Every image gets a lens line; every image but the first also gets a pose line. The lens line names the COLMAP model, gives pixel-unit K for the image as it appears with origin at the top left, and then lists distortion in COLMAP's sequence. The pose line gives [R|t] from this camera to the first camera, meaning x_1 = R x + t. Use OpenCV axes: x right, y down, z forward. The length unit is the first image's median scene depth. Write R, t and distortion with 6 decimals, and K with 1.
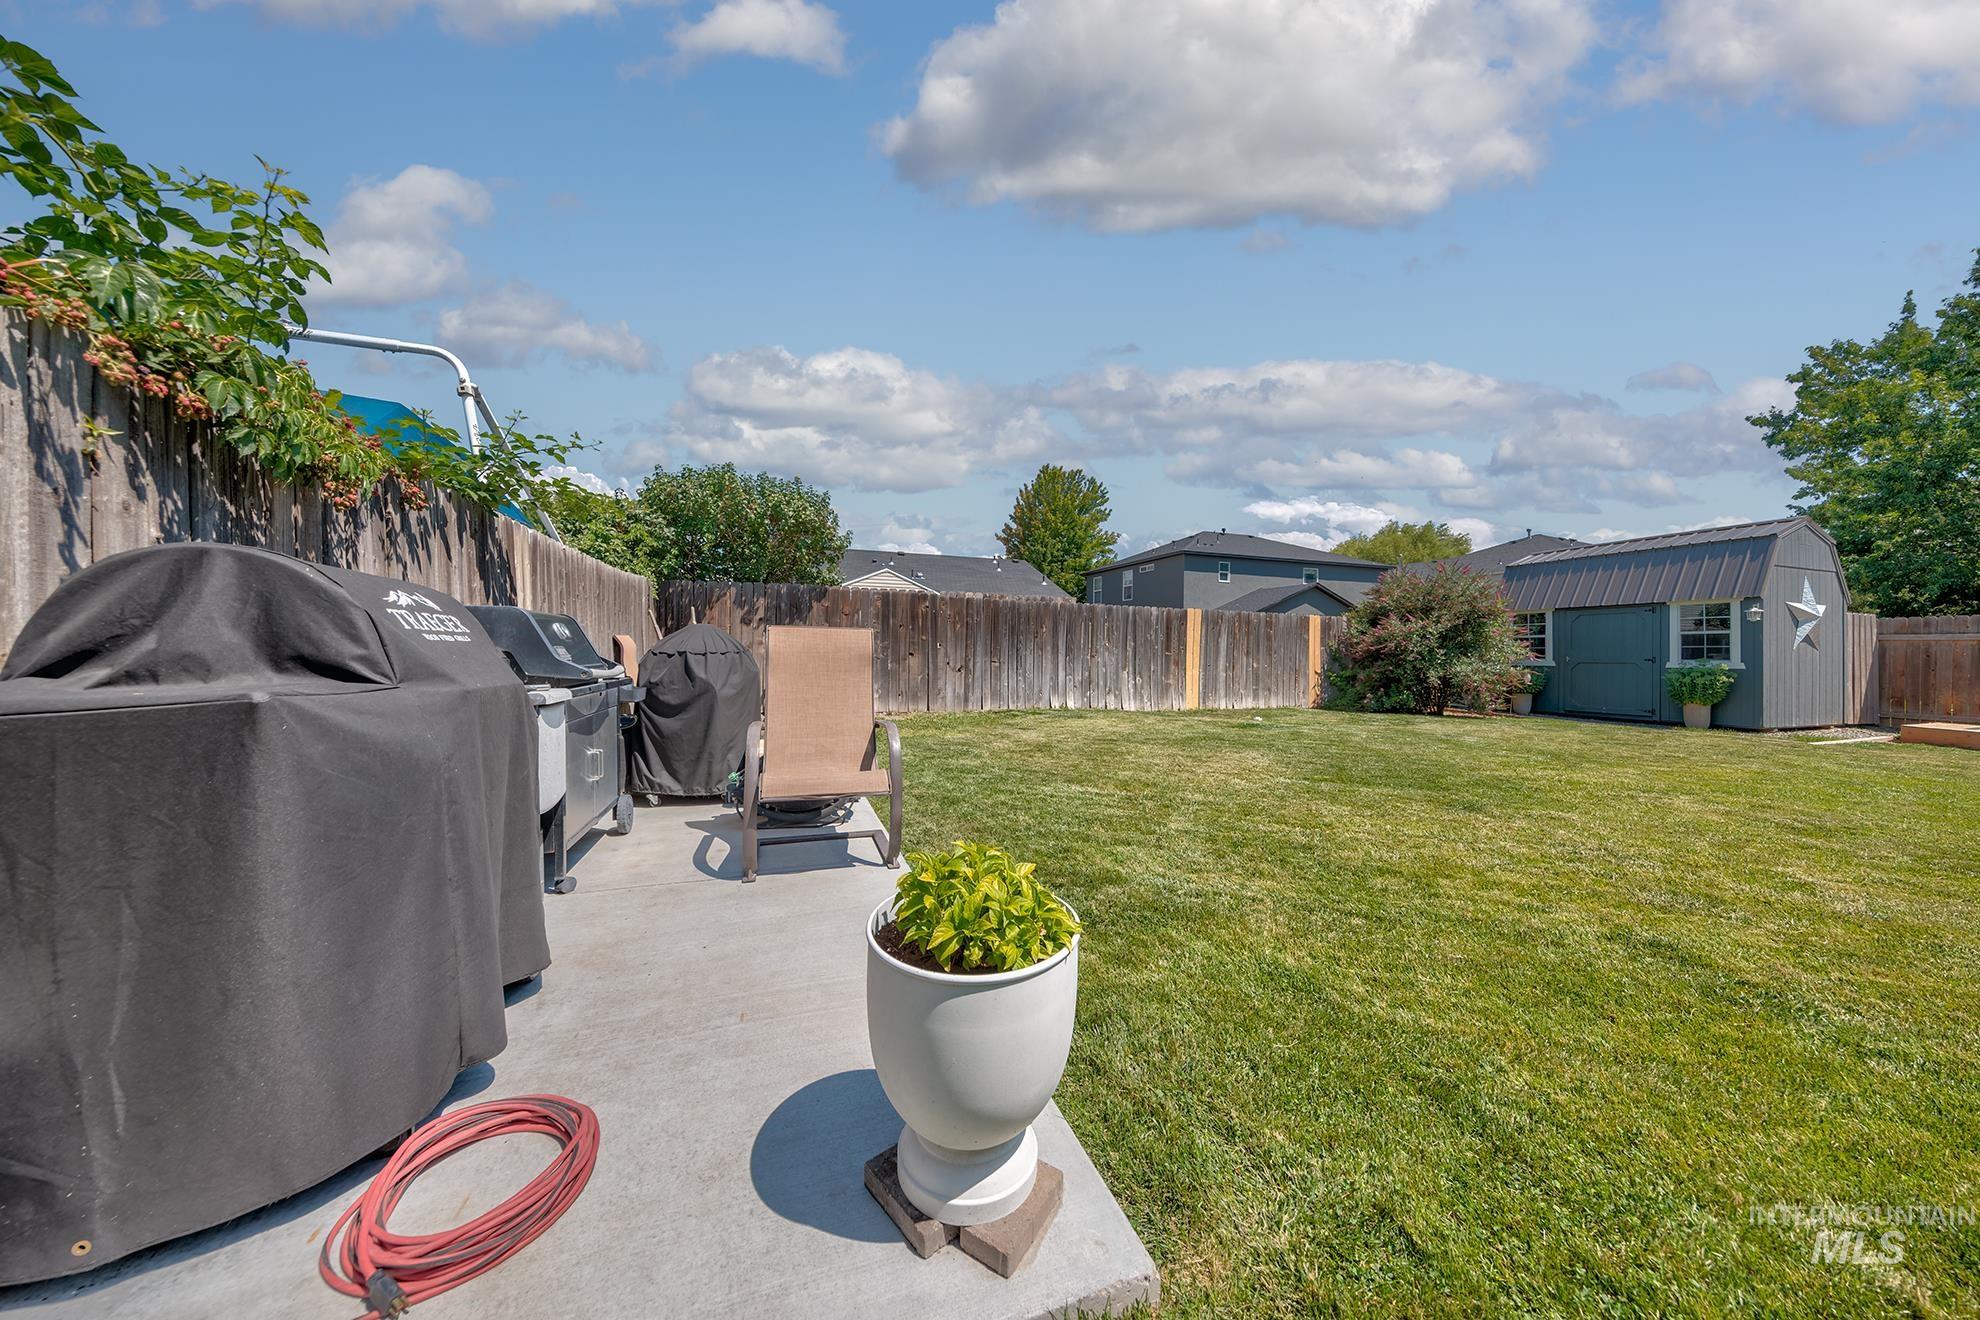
lens RADIAL K [[638.0, 0, 1002.6], [0, 638.0, 646.7], [0, 0, 1]] dist [-0.005462, -0.000286]
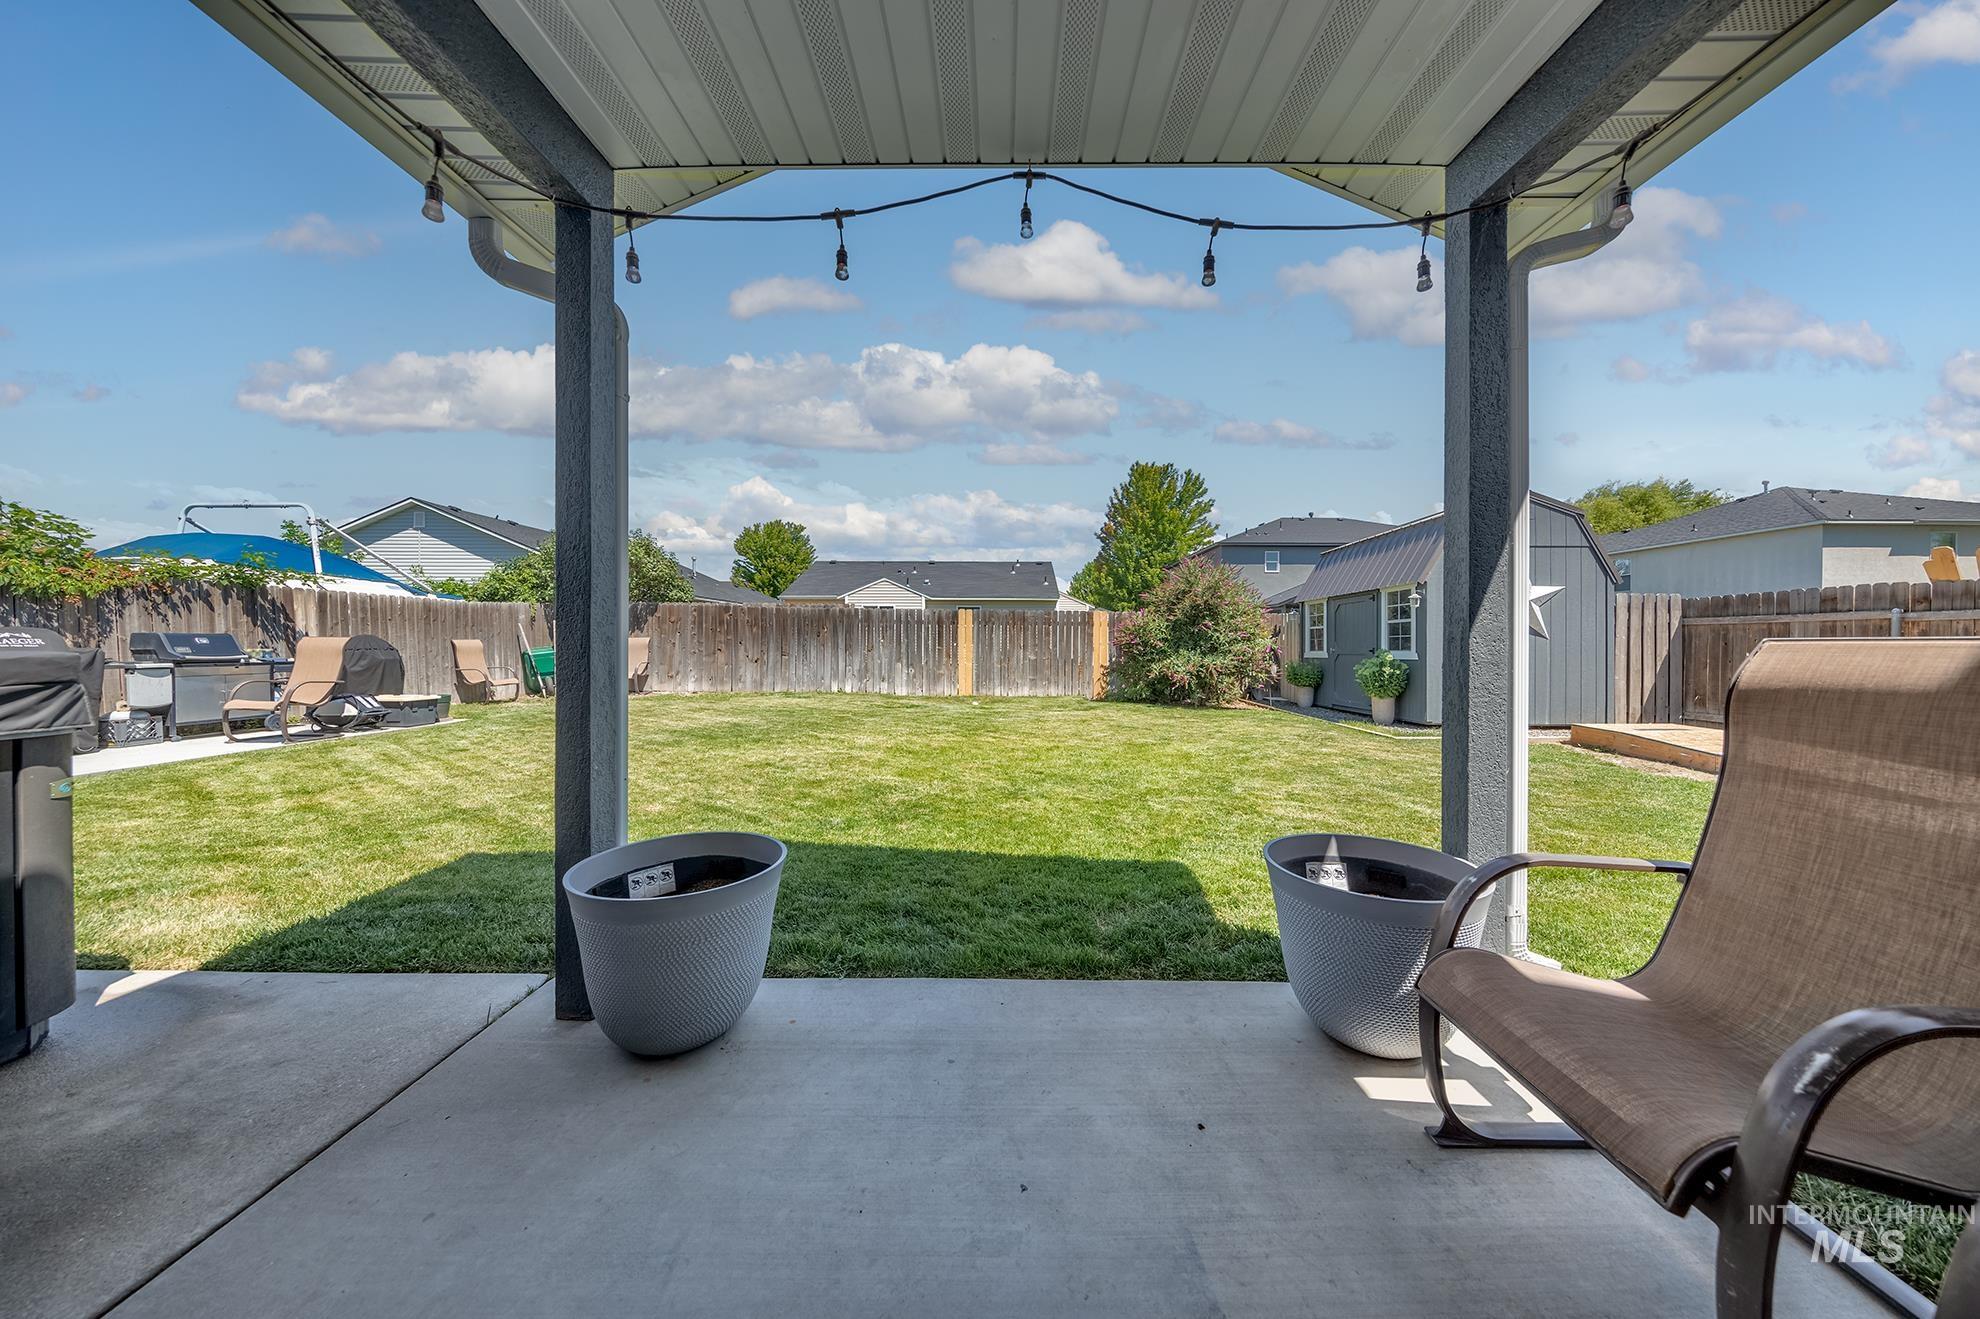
lens RADIAL K [[638.0, 0, 1019.3], [0, 638.0, 647.4], [0, 0, 1]] dist [-0.005462, -0.000286]
pose [[0.941143, -0.008564, -0.337900, 0.847554], [0.011283, 0.999918, 0.006085, 0.003757], [0.337820, -0.009540, 0.941162, -0.076405]]
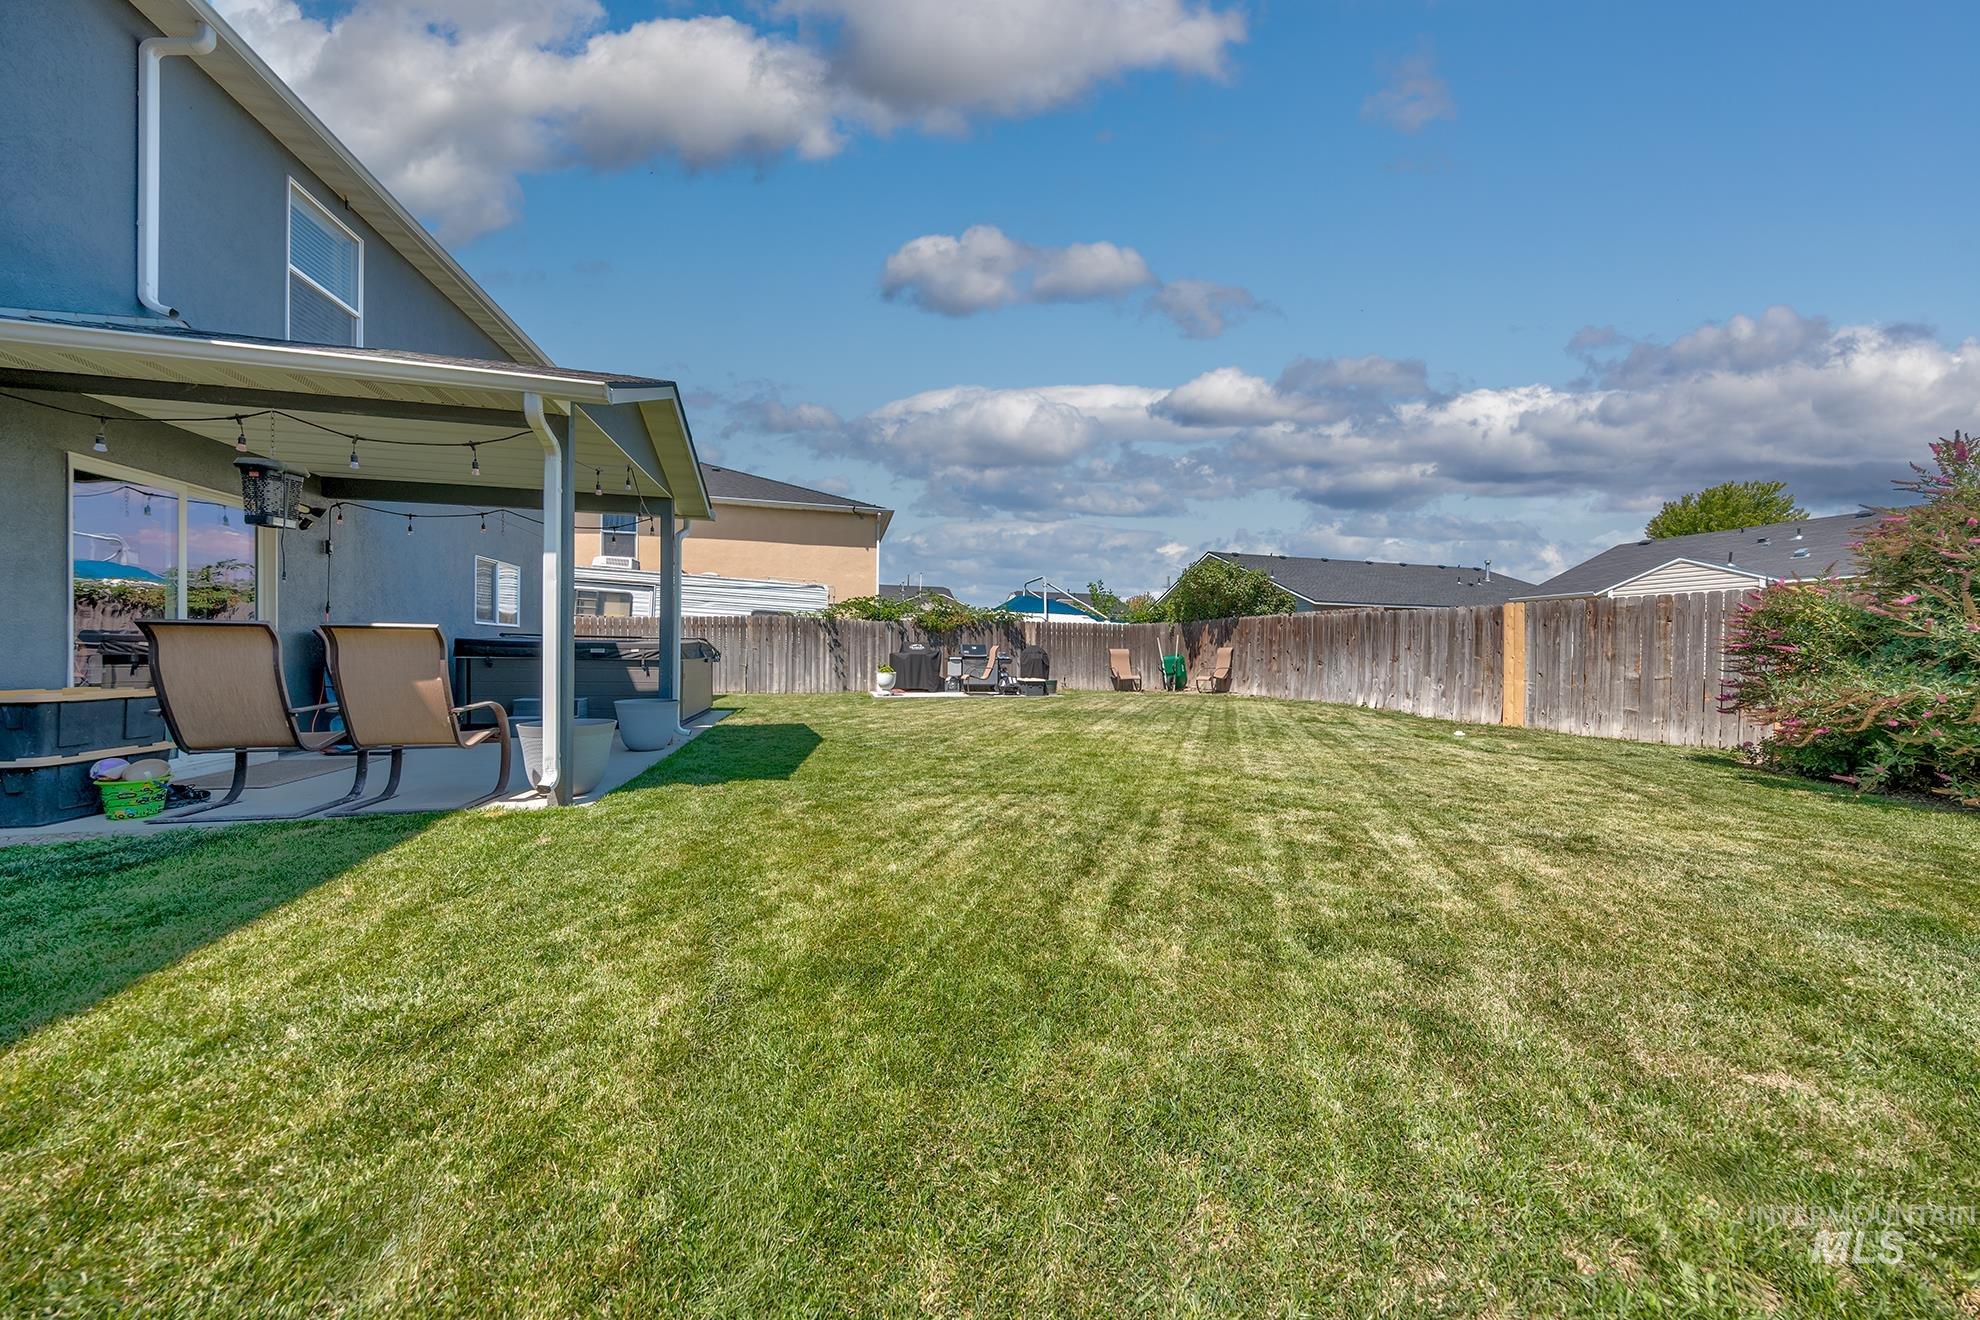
lens RADIAL K [[638.0, 0, 983.5], [0, 638.0, 656.1], [0, 0, 1]] dist [-0.005462, -0.000286]
pose [[-0.108099, -0.009899, -0.994091, 1.279420], [-0.008302, 0.999925, -0.009054, 0.022468], [0.994105, 0.007274, -0.108173, 0.437240]]
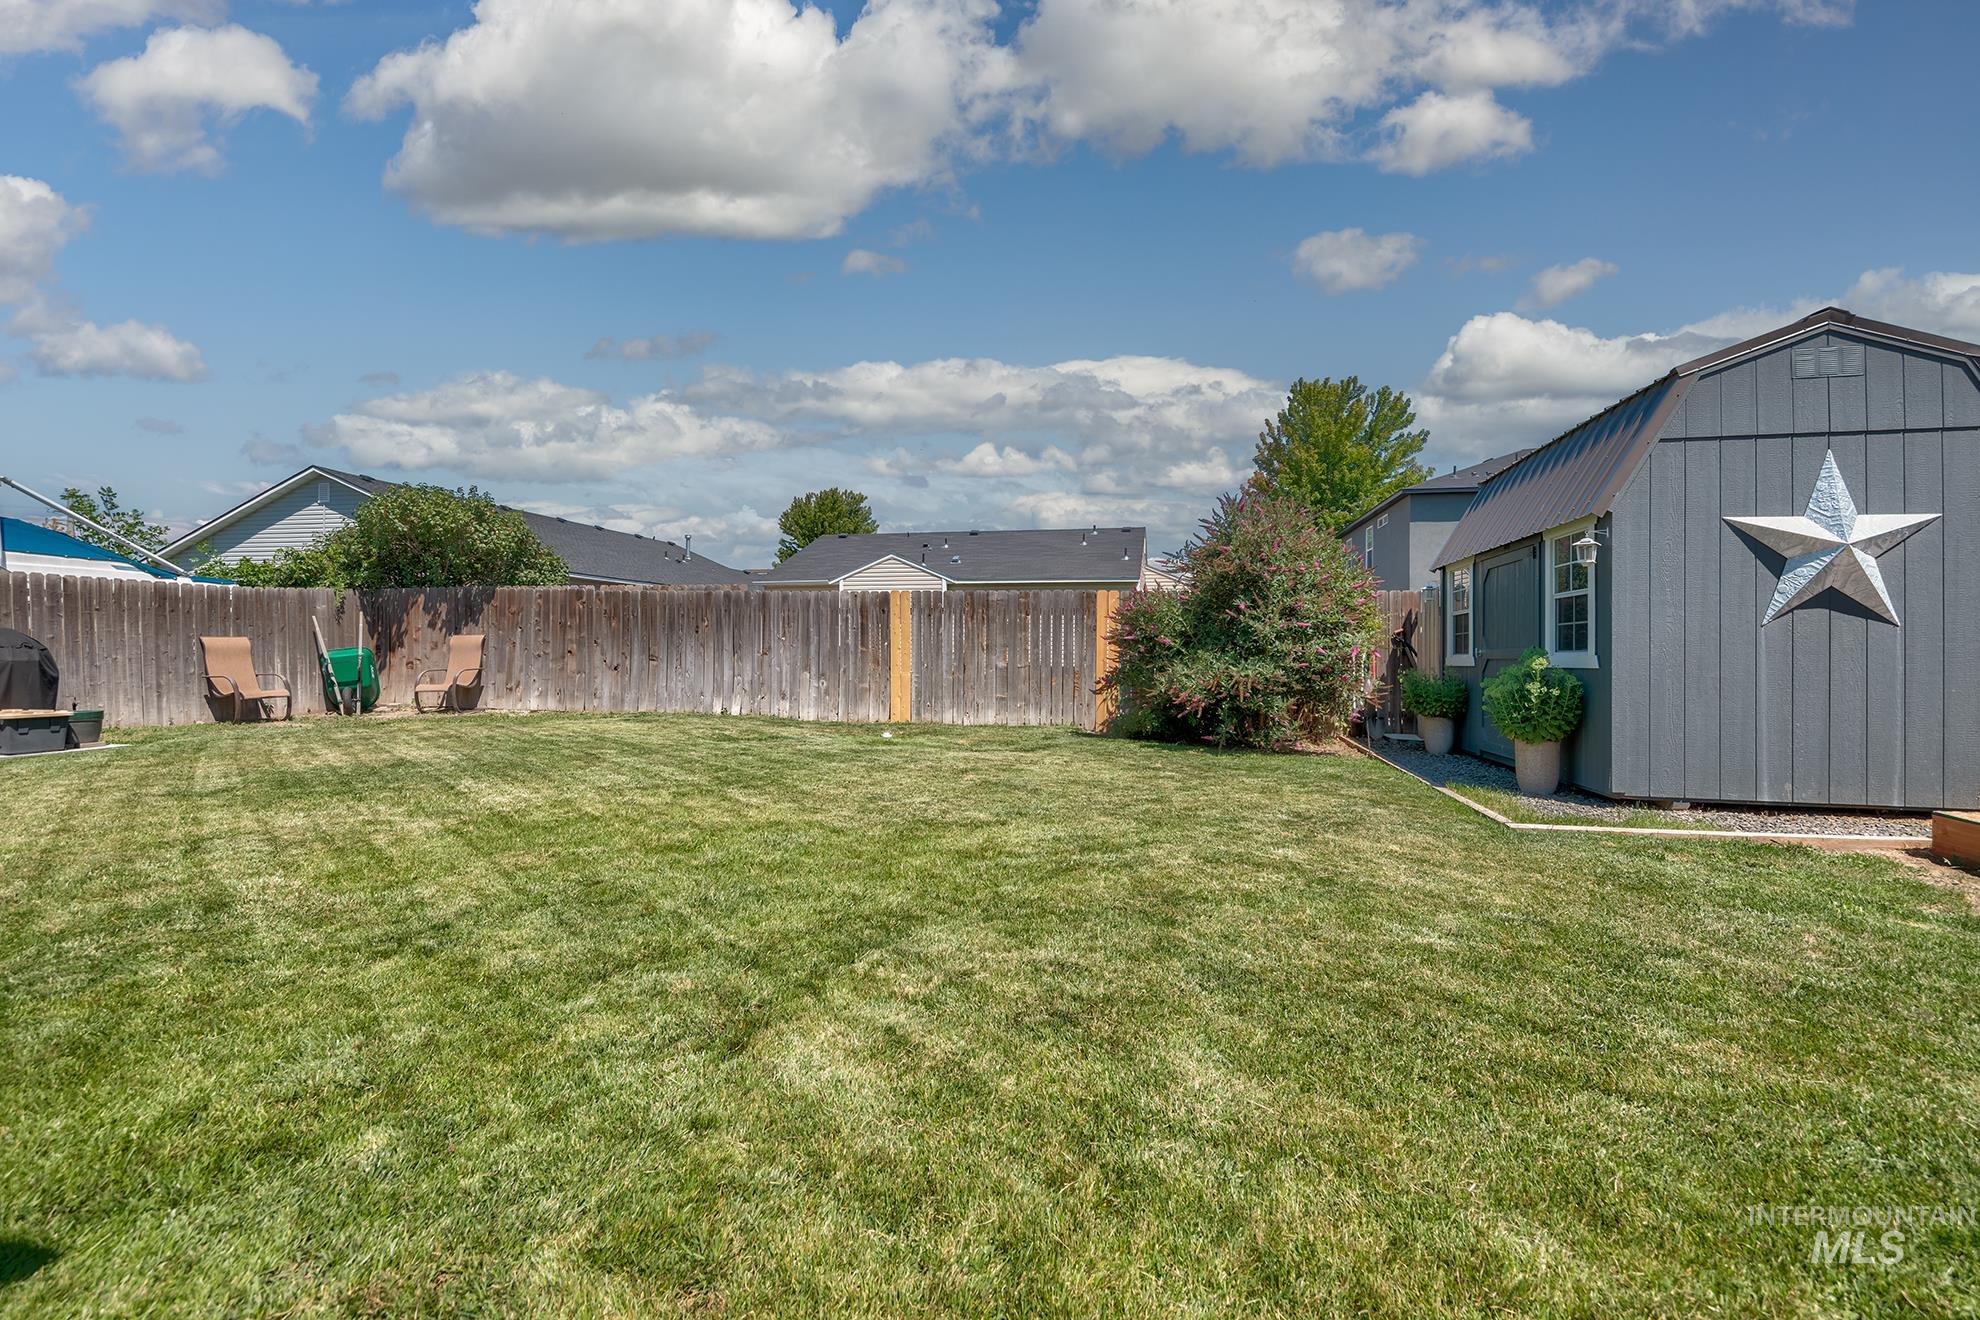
lens RADIAL K [[846.9, 0, 1021.9], [0, 846.9, 656.3], [0, 0, 1]] dist [-0.001955, -0.001214]
pose [[0.857519, -0.006433, -0.514412, 1.021310], [0.011206, 0.999918, 0.006177, 0.015297], [0.514330, -0.011062, 0.857521, 0.213356]]
